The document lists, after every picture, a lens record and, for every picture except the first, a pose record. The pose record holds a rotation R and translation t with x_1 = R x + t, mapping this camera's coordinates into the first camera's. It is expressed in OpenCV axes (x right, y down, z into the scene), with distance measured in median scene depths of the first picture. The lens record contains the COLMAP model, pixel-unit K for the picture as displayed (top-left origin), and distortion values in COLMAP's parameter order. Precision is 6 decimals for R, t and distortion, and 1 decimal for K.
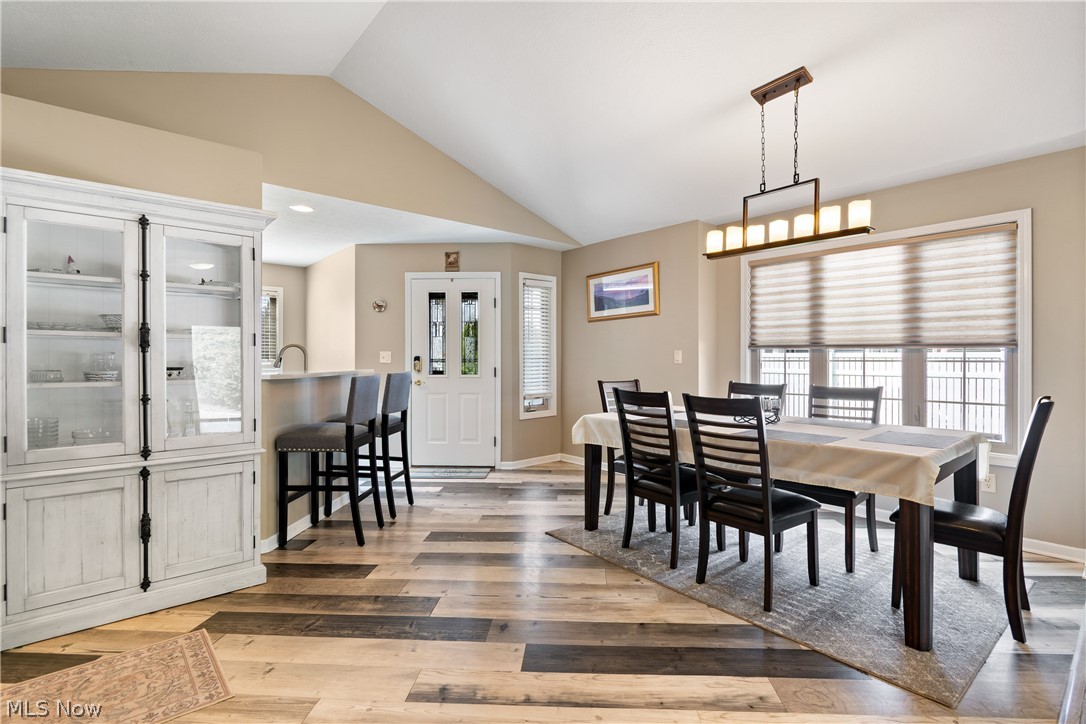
lens RADIAL K [[506.8, 0, 551.5], [0, 506.8, 358.3], [0, 0, 1]] dist [0.002143, -0.004972]
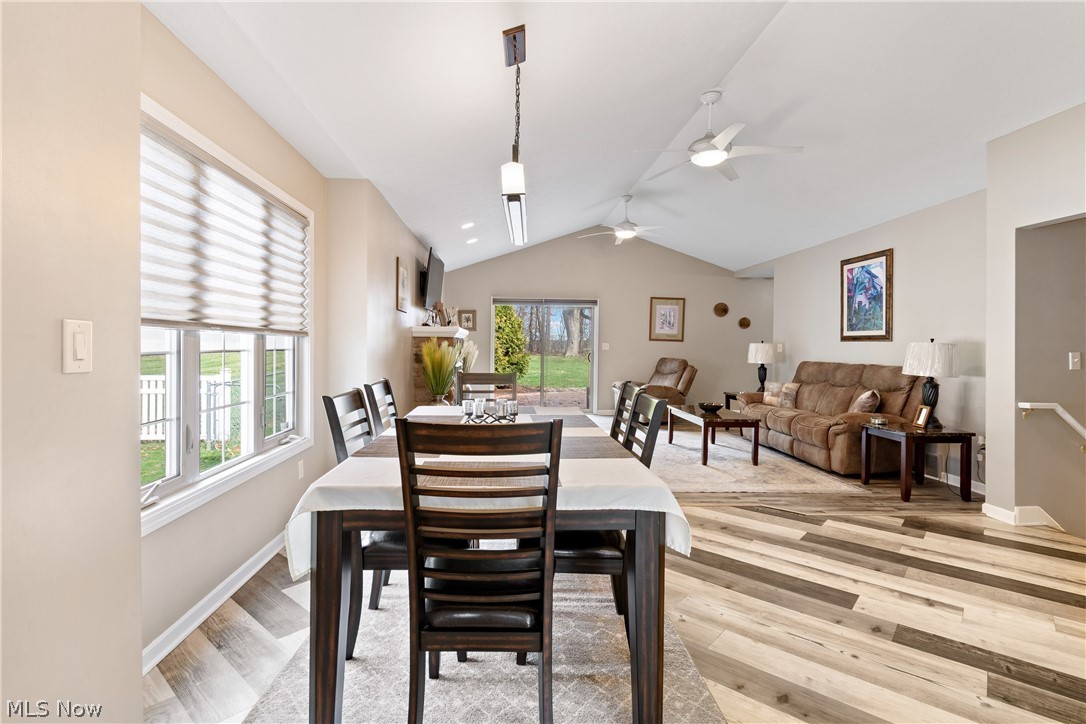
lens RADIAL K [[520.9, 0, 525.2], [0, 520.9, 347.9], [0, 0, 1]] dist [0.002771, -0.001295]
pose [[-0.781539, -0.009863, 0.623779, -0.126946], [-0.007021, 0.999951, 0.007014, -0.006070], [-0.623817, 0.001102, -0.781569, 1.503193]]
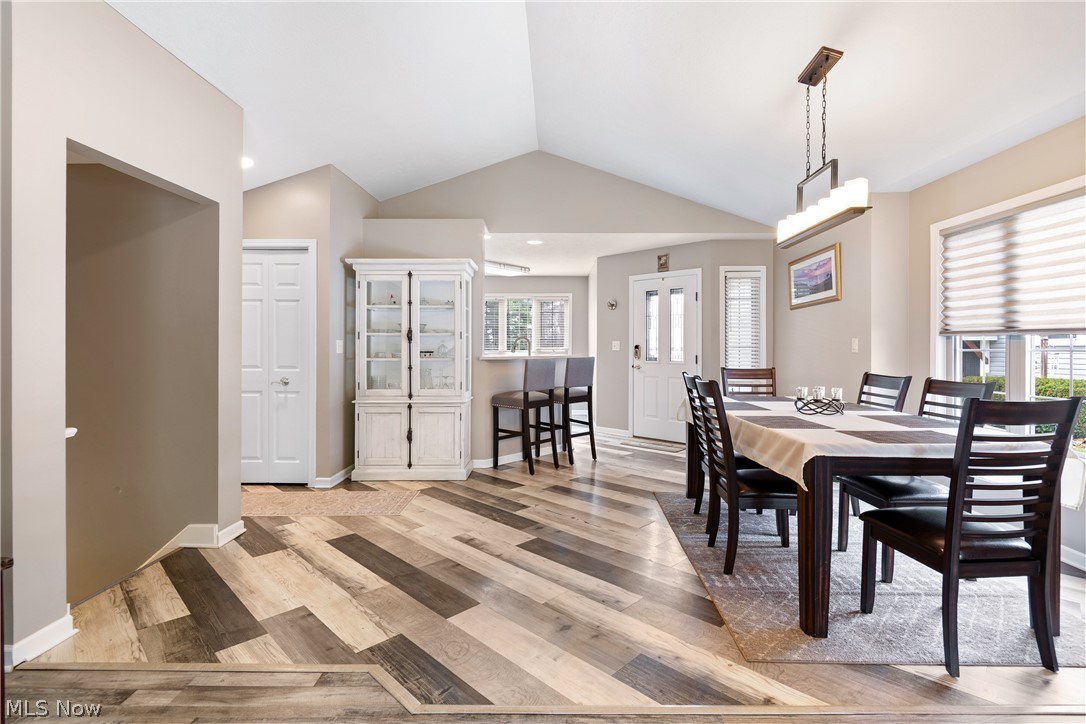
lens RADIAL K [[506.8, 0, 556.4], [0, 506.8, 350.2], [0, 0, 1]] dist [0.002143, -0.004972]
pose [[0.756660, 0.004559, -0.653793, 0.621766], [-0.001520, 0.999985, 0.005214, 0.002780], [0.653807, -0.002952, 0.756655, -0.058714]]
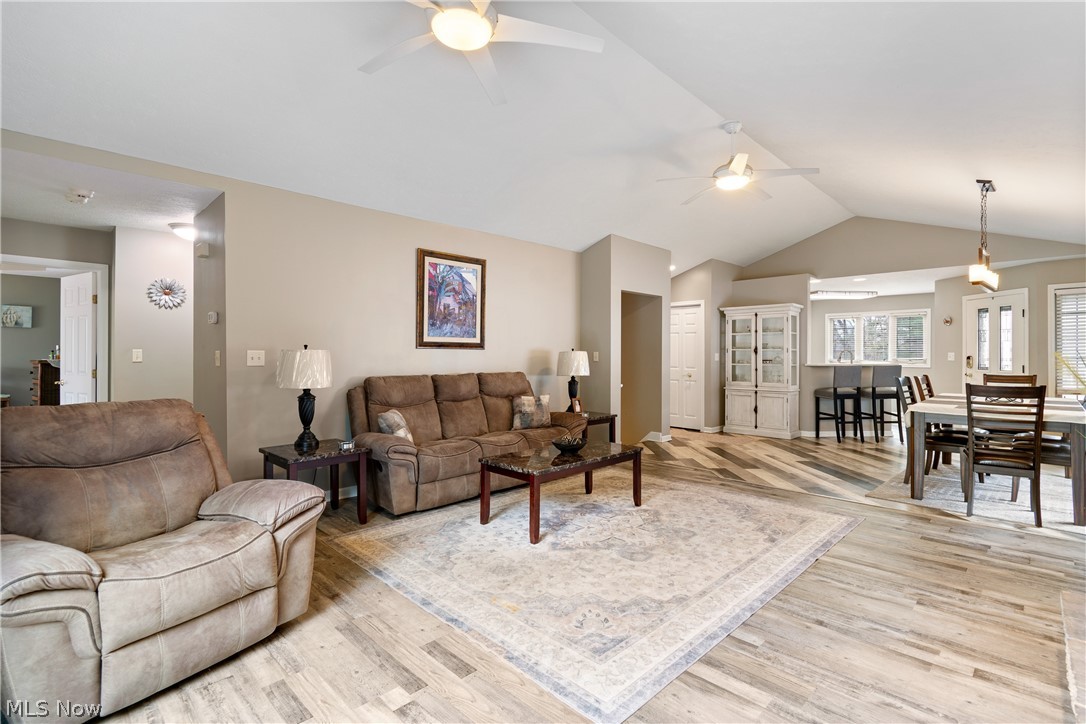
lens RADIAL K [[506.8, 0, 553.7], [0, 506.8, 349.8], [0, 0, 1]] dist [0.002143, -0.004972]
pose [[0.090856, -0.007890, -0.995833, 1.662615], [-0.004065, 0.999957, -0.008294, -0.009055], [0.995856, 0.004801, 0.090820, -0.418375]]
